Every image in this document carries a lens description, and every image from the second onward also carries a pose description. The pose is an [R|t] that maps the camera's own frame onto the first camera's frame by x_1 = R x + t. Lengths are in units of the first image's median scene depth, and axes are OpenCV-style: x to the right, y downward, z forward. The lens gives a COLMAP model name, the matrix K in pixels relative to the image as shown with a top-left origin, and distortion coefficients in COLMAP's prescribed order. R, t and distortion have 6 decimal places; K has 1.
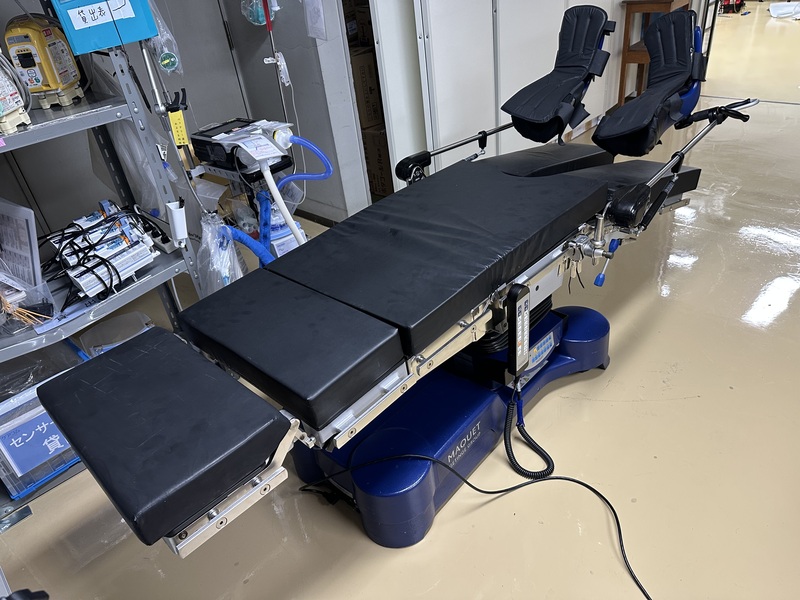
lens RADIAL K [[560.5, 0, 401.5], [0, 560.5, 263.3], [0, 0, 1]] dist [0.003357, -0.000941]
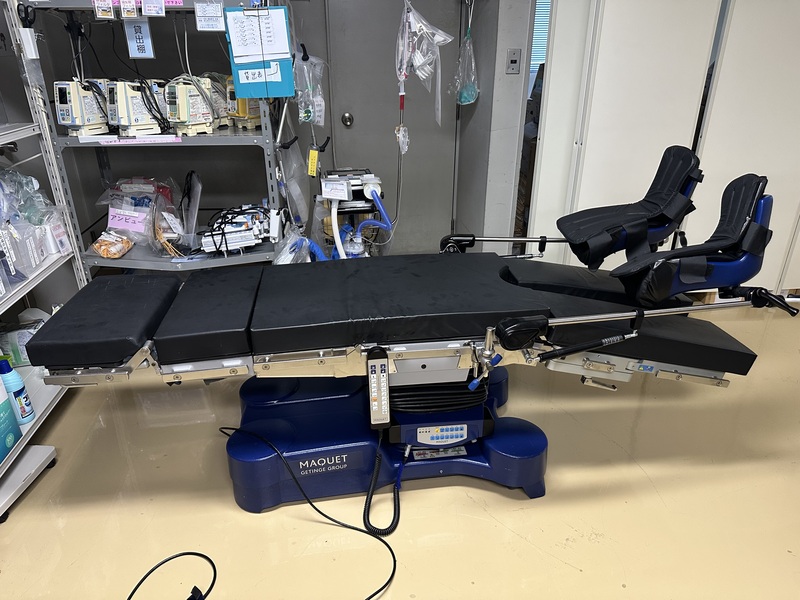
lens RADIAL K [[547.7, 0, 400.4], [0, 547.7, 262.4], [0, 0, 1]] dist [0.008735, 0.001415]
pose [[0.798261, 0.331656, -0.502776, 0.576520], [-0.384722, 0.923030, -0.001949, -0.107021], [0.463431, 0.194985, 0.864415, -0.000470]]
